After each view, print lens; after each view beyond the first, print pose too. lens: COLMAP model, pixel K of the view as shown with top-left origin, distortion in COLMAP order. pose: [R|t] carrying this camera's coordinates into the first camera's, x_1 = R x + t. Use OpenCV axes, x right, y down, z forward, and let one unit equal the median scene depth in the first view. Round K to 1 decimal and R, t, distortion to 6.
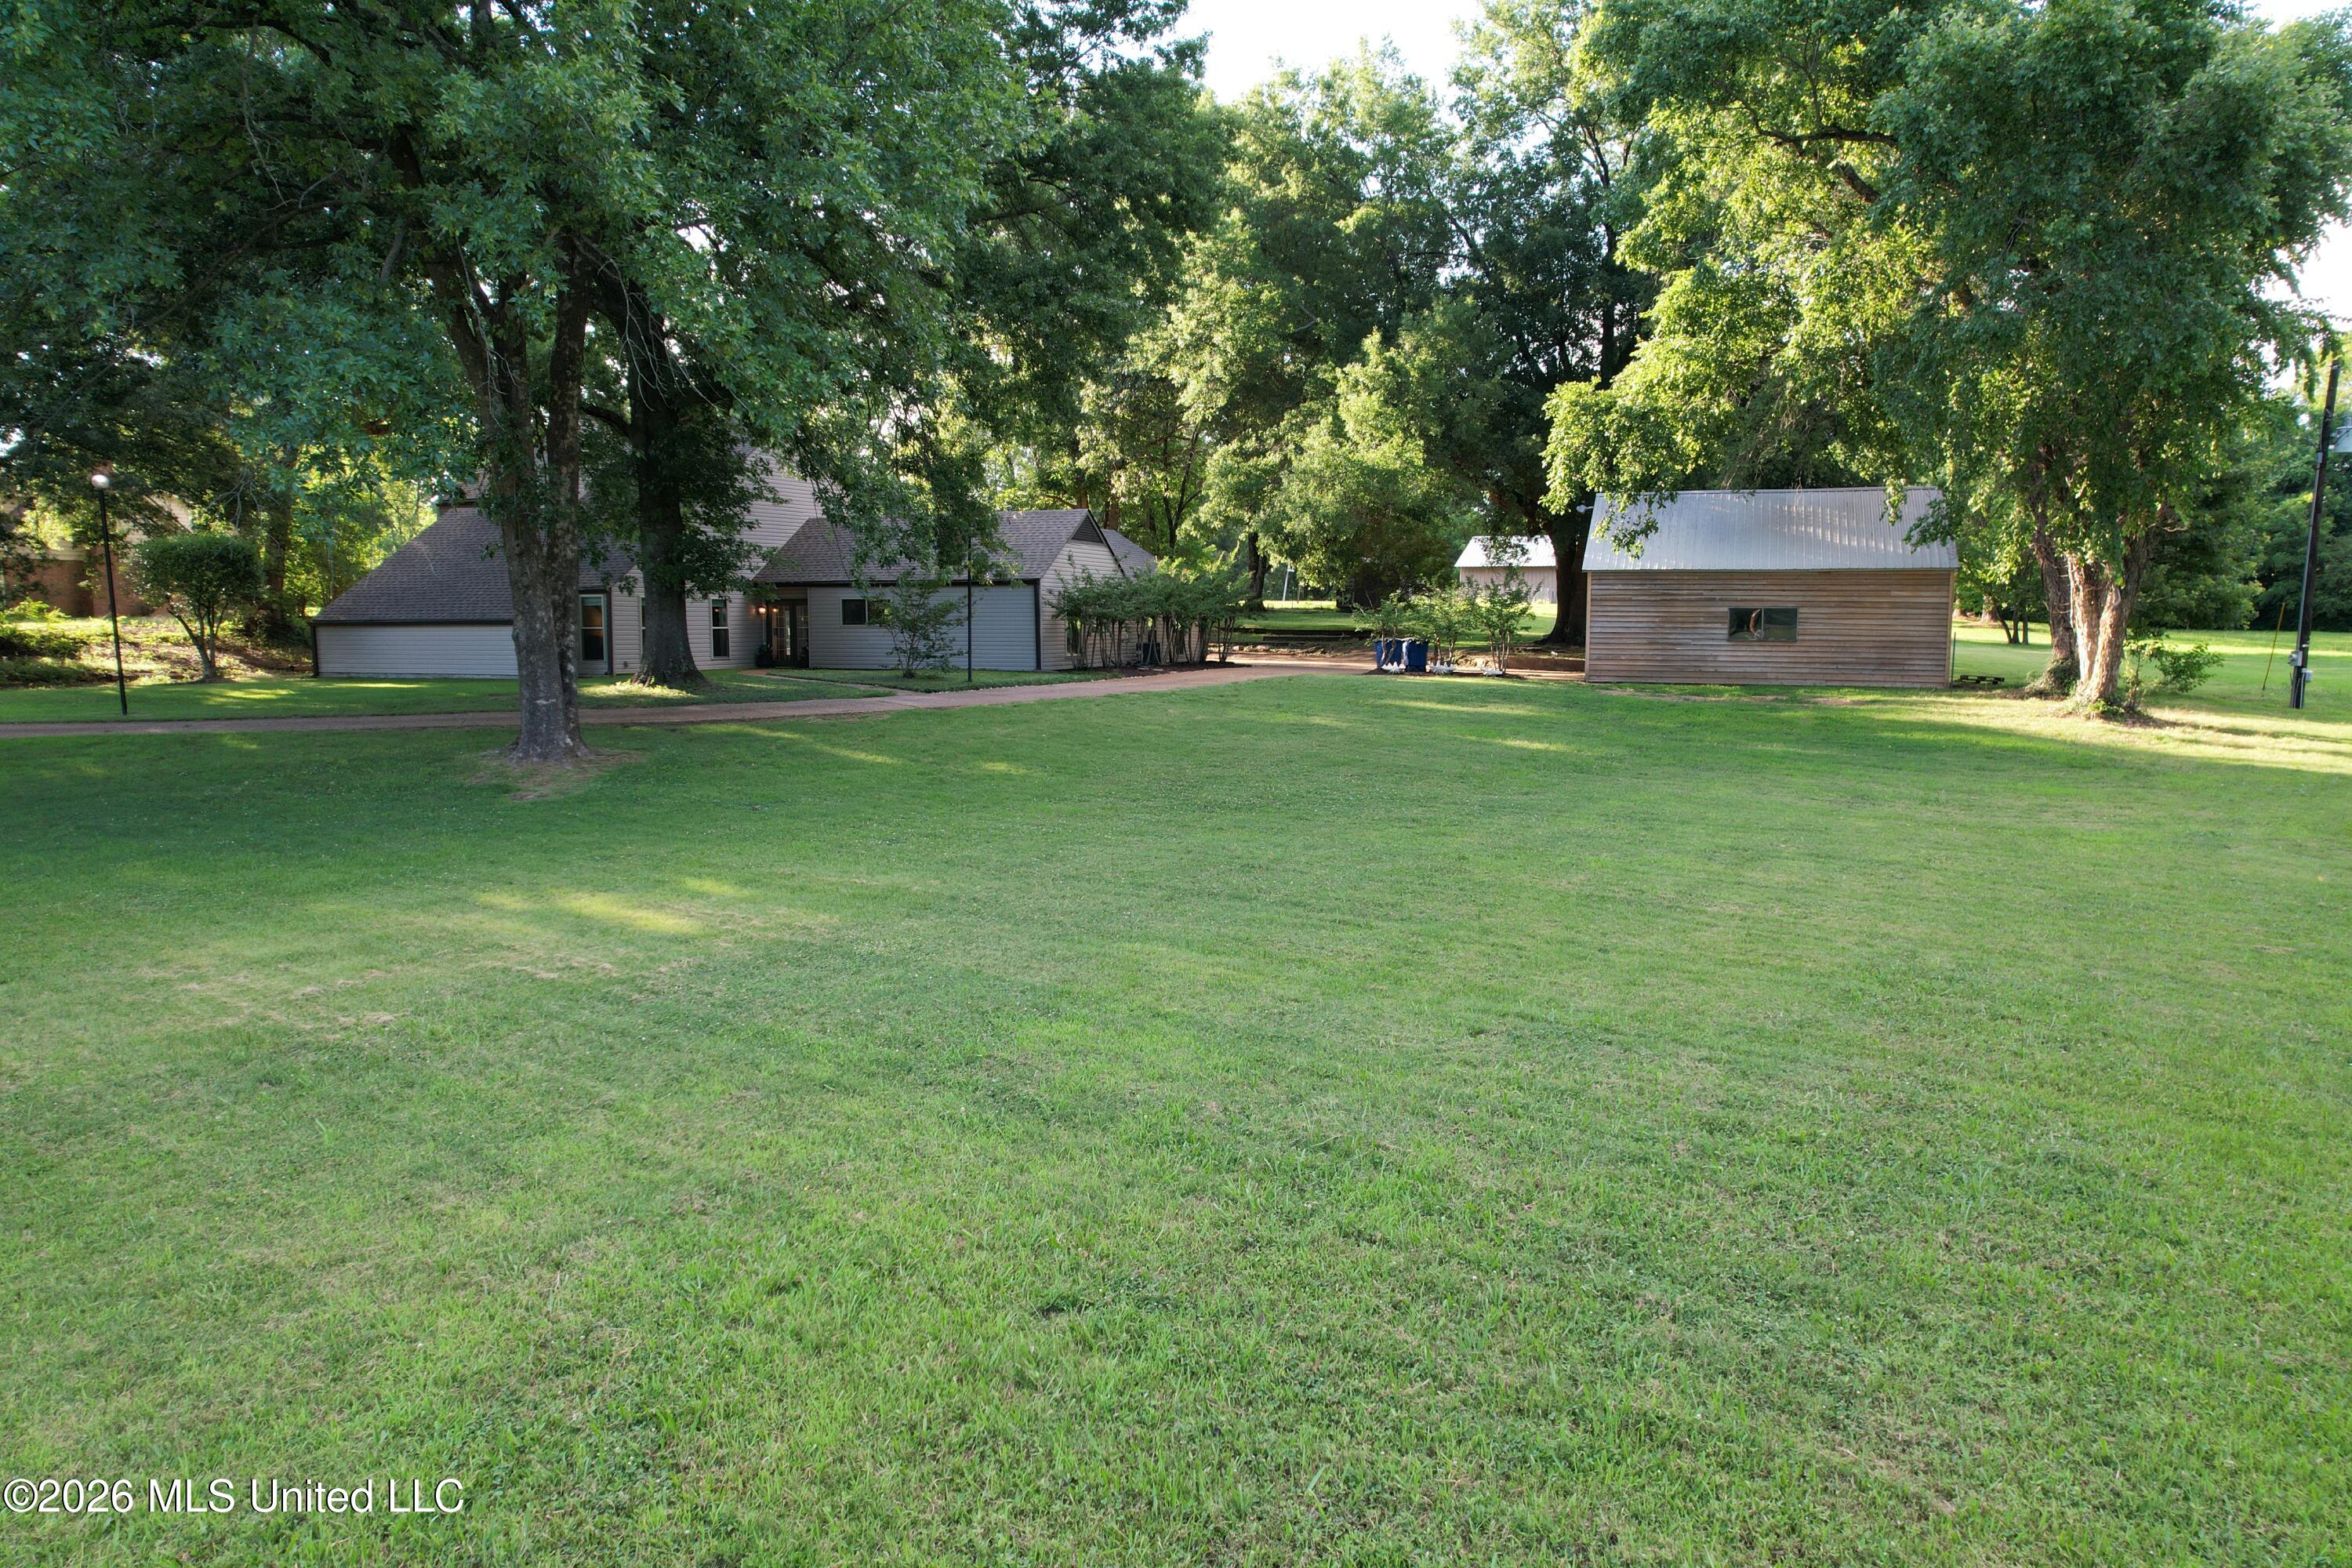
lens RADIAL K [[1510.8, 0, 1202.3], [0, 1510.8, 787.3], [0, 0, 1]] dist [-0.085960, 0.080187]
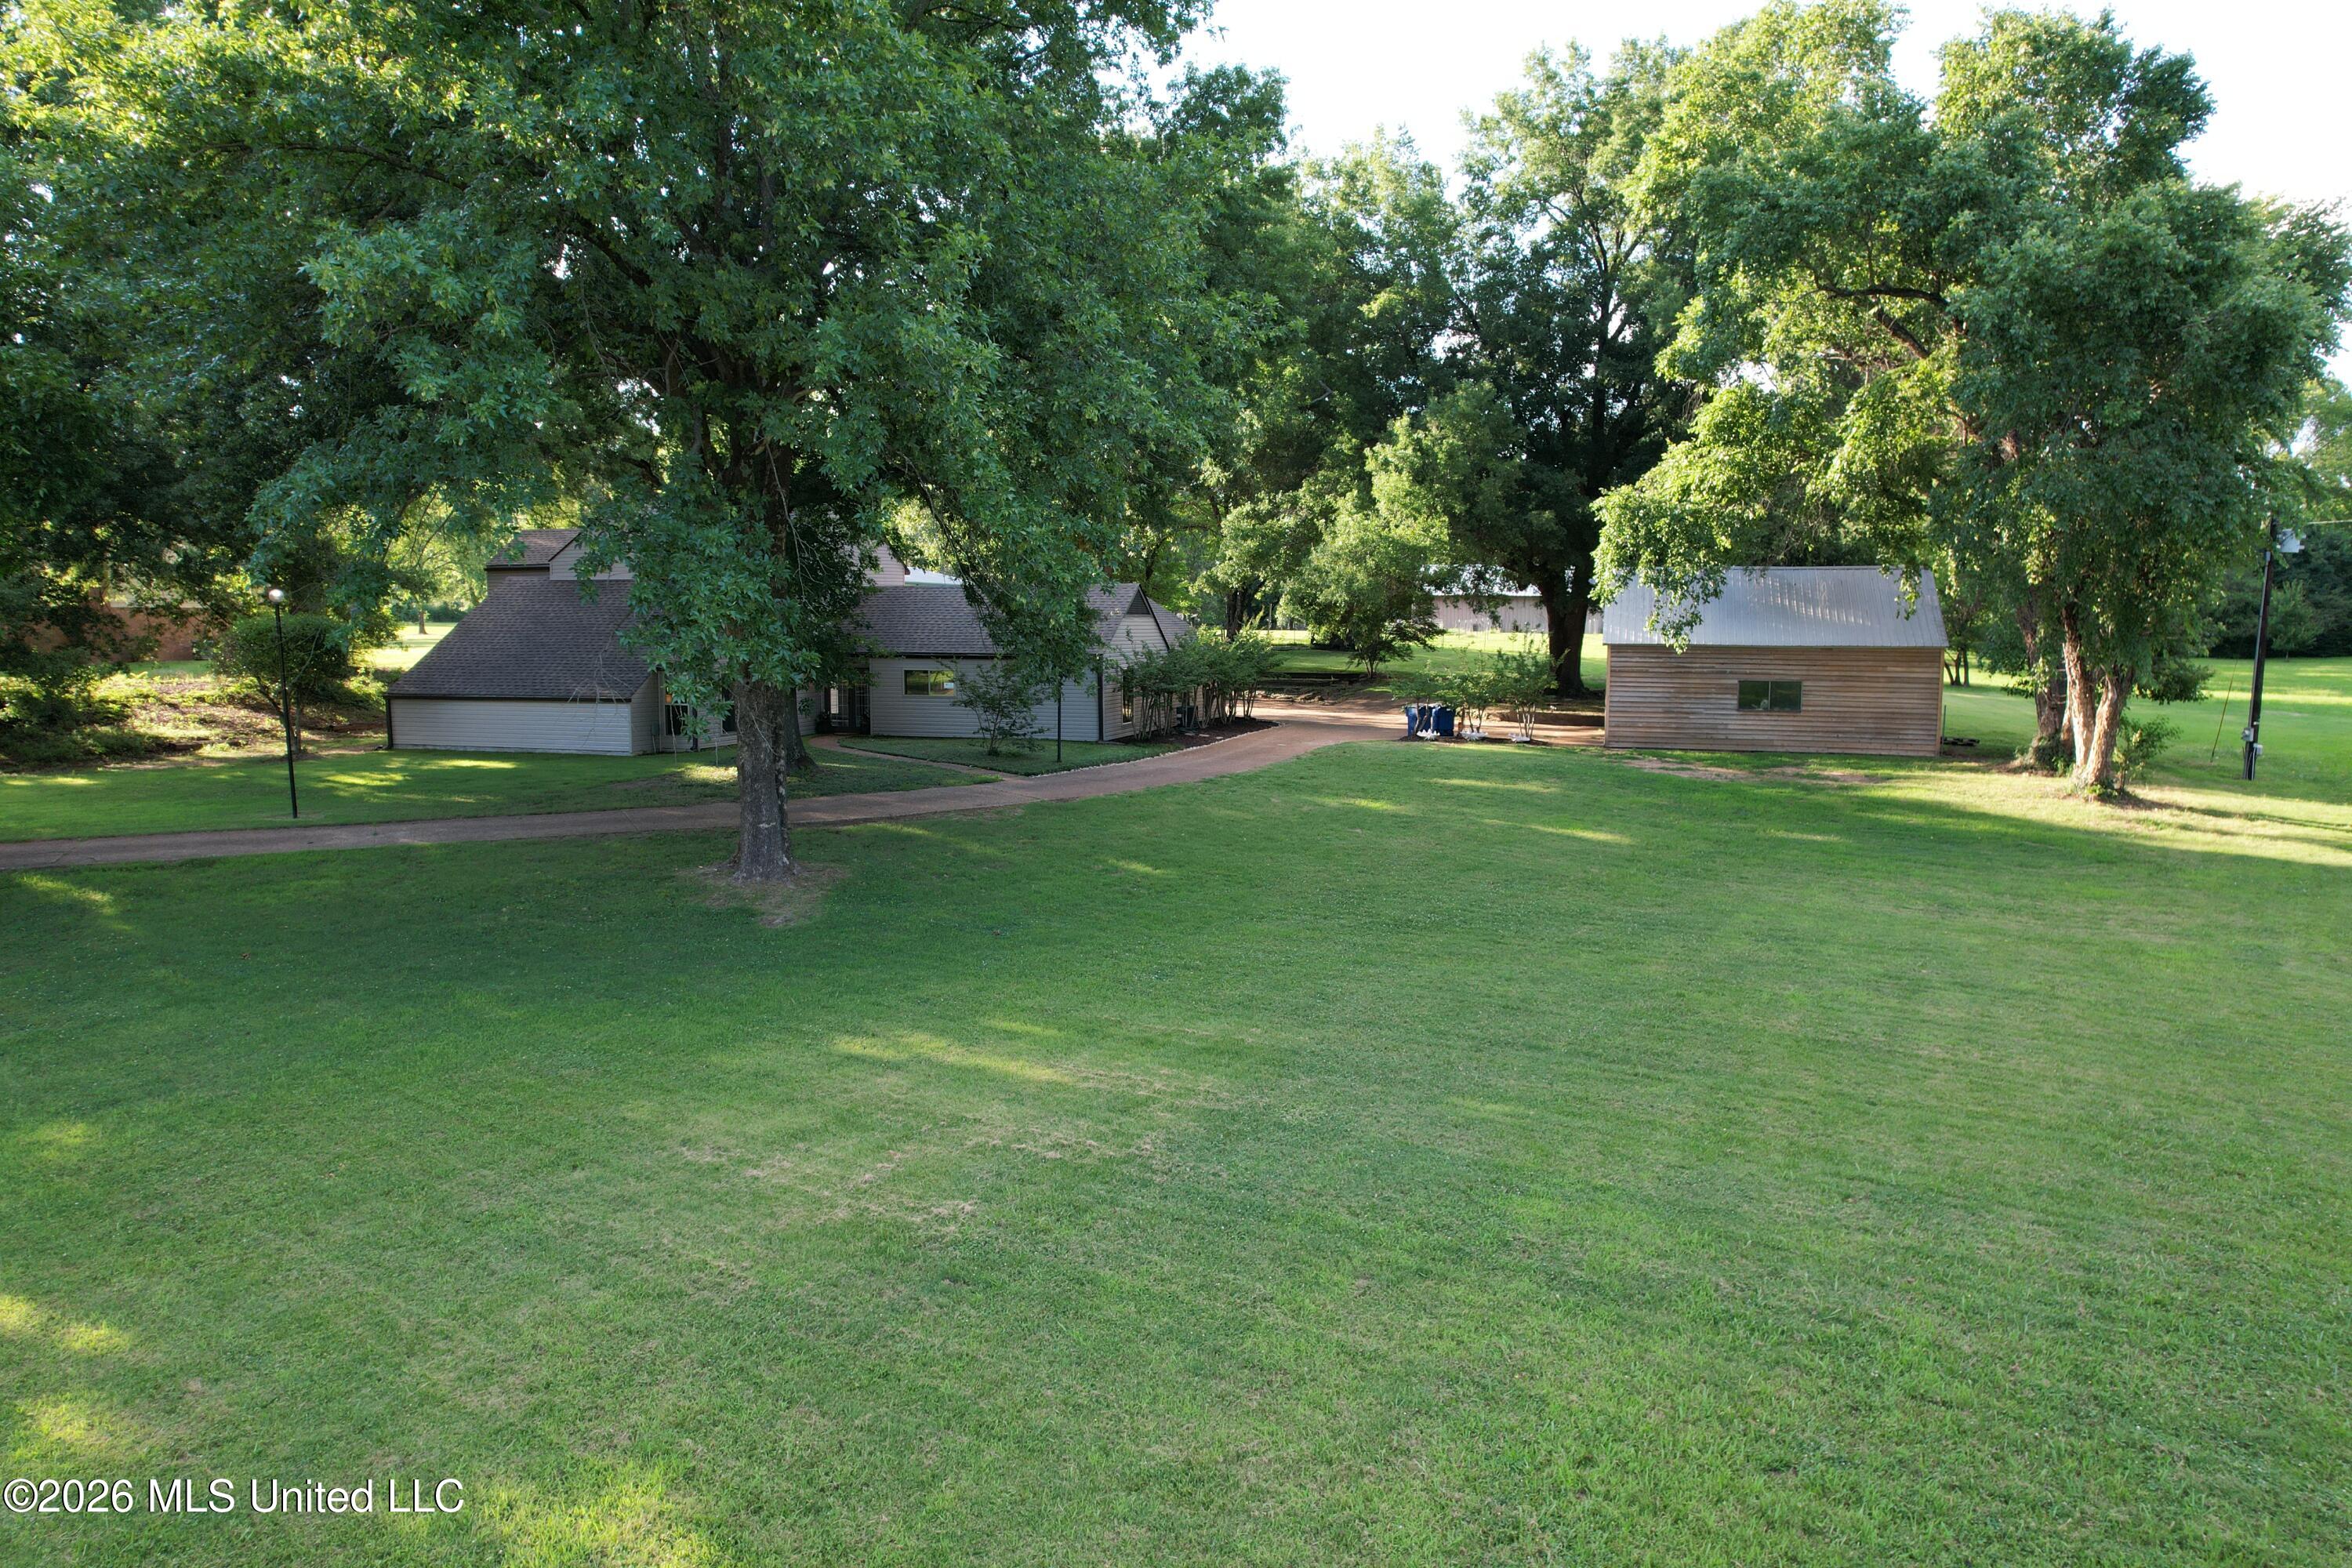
lens RADIAL K [[1510.8, 0, 1202.3], [0, 1510.8, 787.3], [0, 0, 1]] dist [-0.085960, 0.080187]
pose [[0.997972, -0.004888, 0.063469, -0.100899], [0.004889, 0.999988, 0.000127, -0.043226], [-0.063469, 0.000184, 0.997984, -0.054319]]
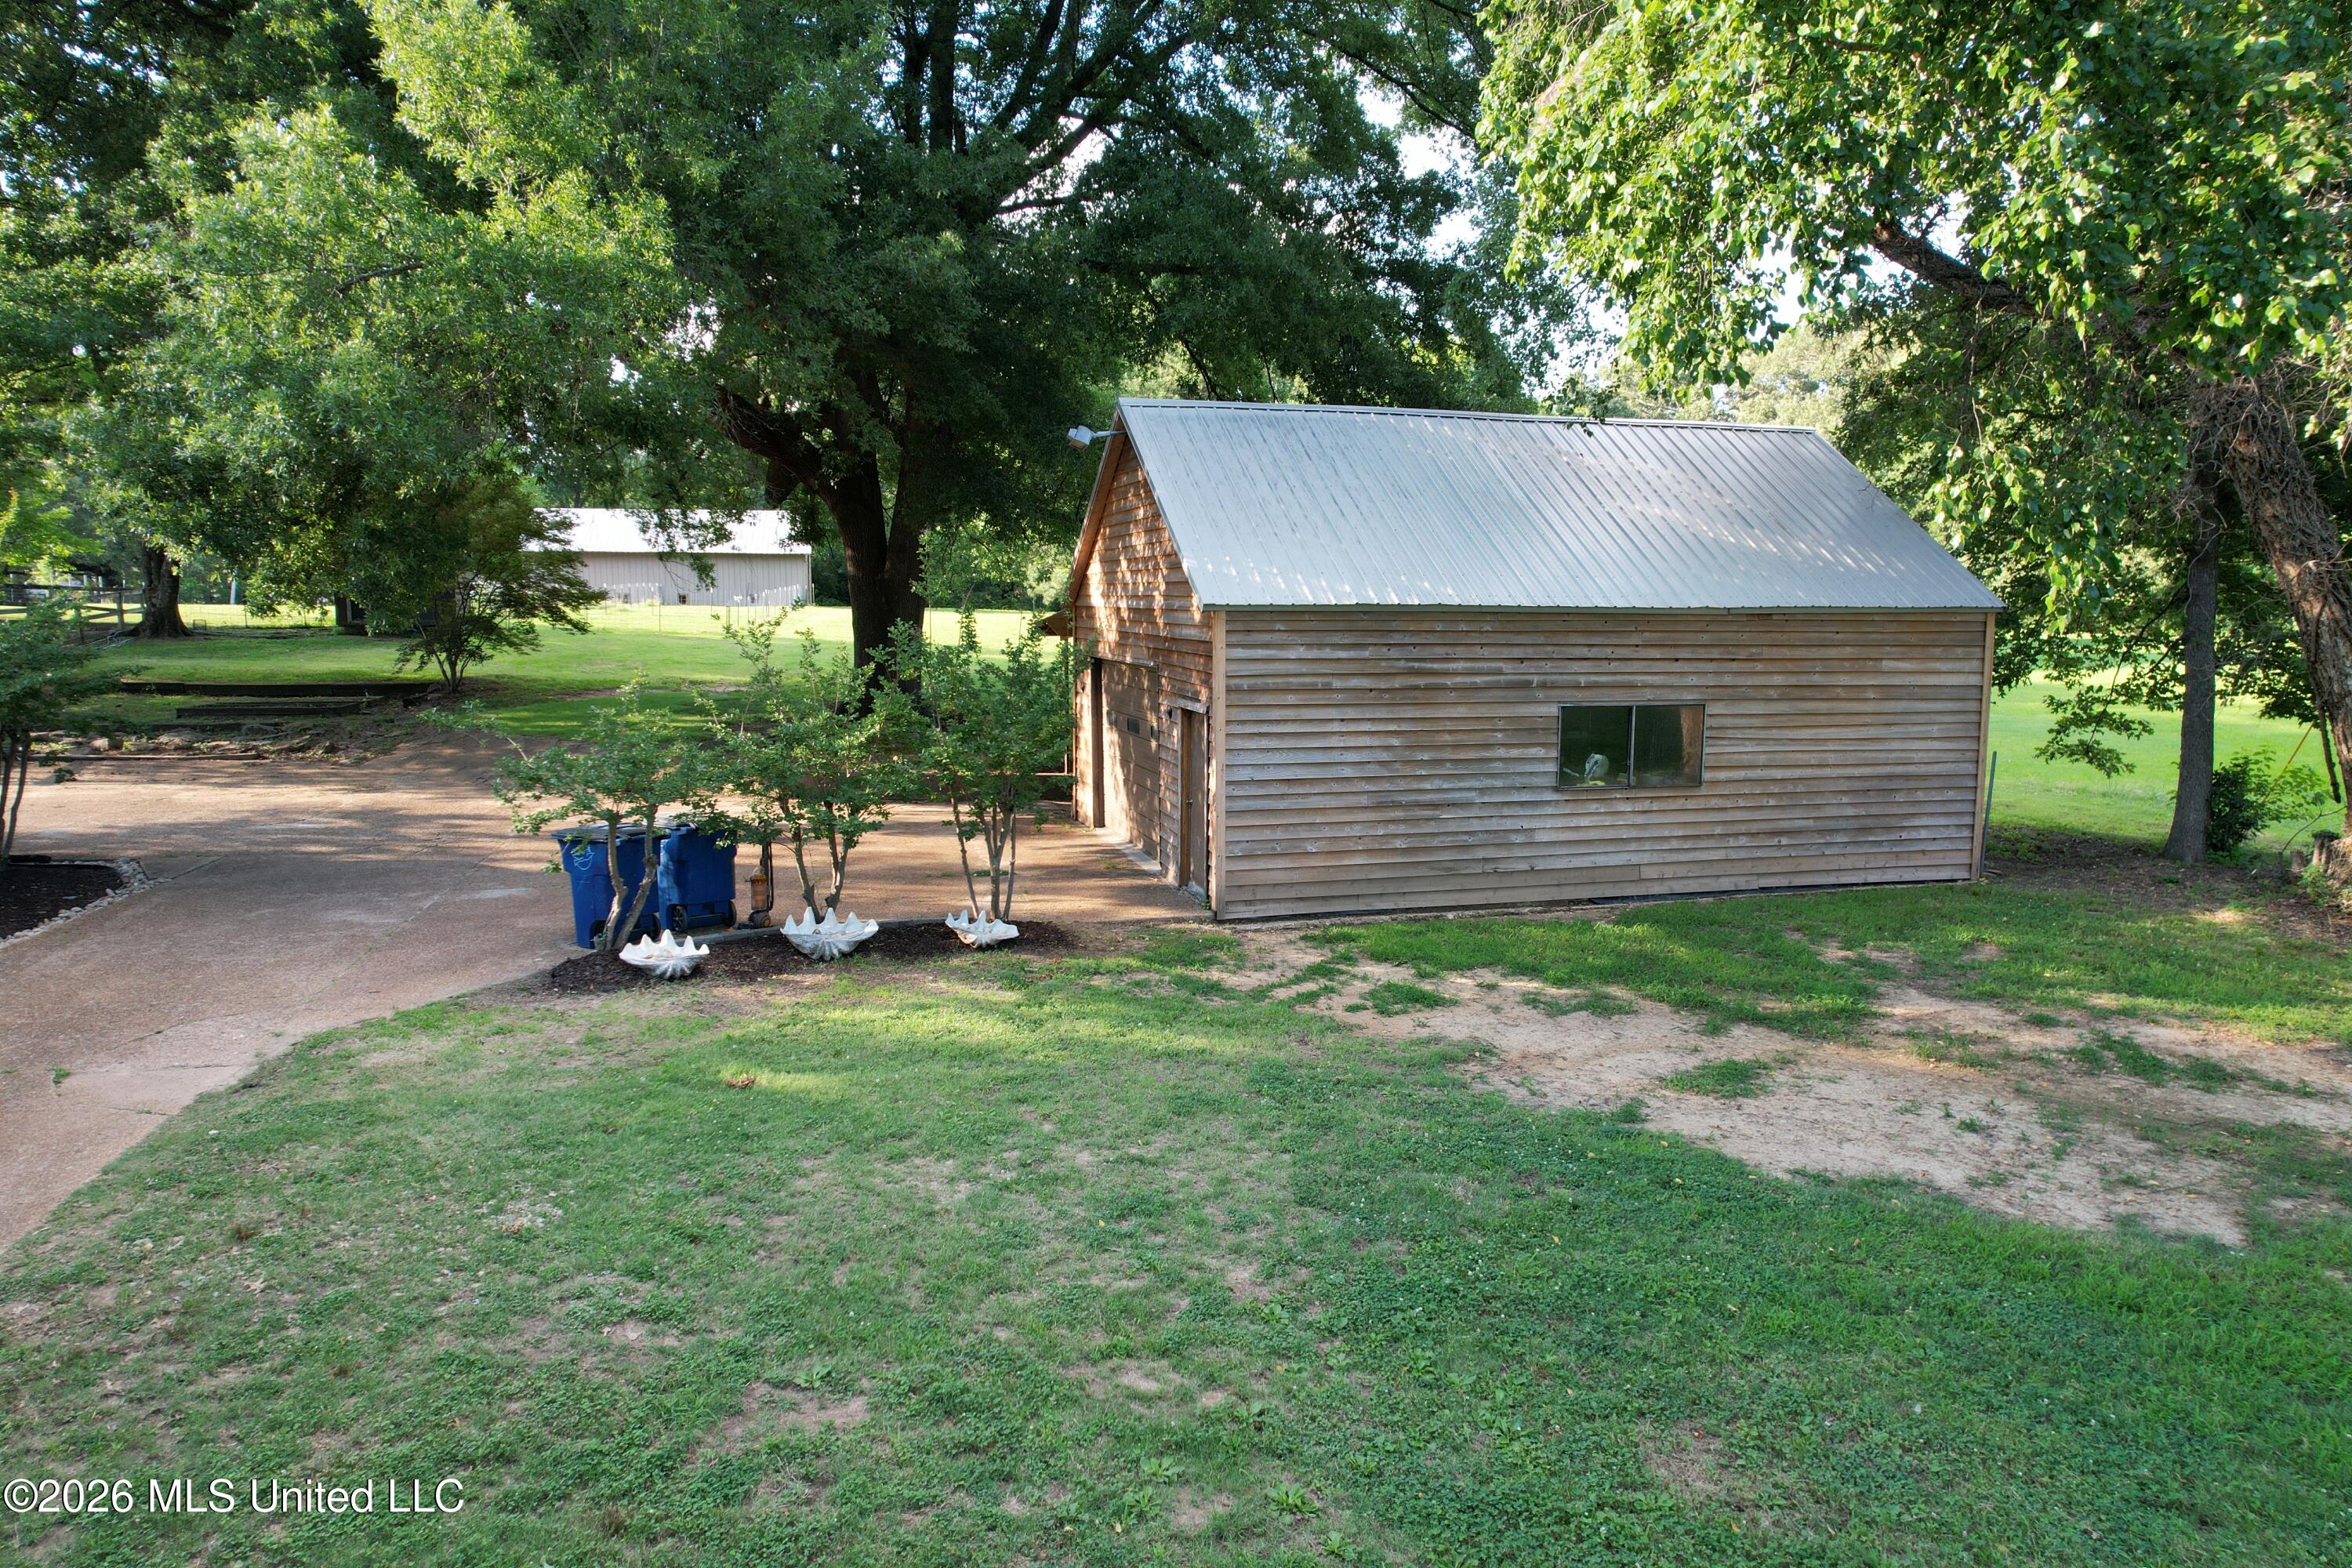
lens RADIAL K [[1510.8, 0, 1202.3], [0, 1510.8, 787.3], [0, 0, 1]] dist [-0.085960, 0.080187]
pose [[0.809959, -0.070788, 0.582199, 0.047929], [0.061411, 0.997469, 0.035844, -0.114713], [-0.583262, 0.006722, 0.812256, 0.713761]]
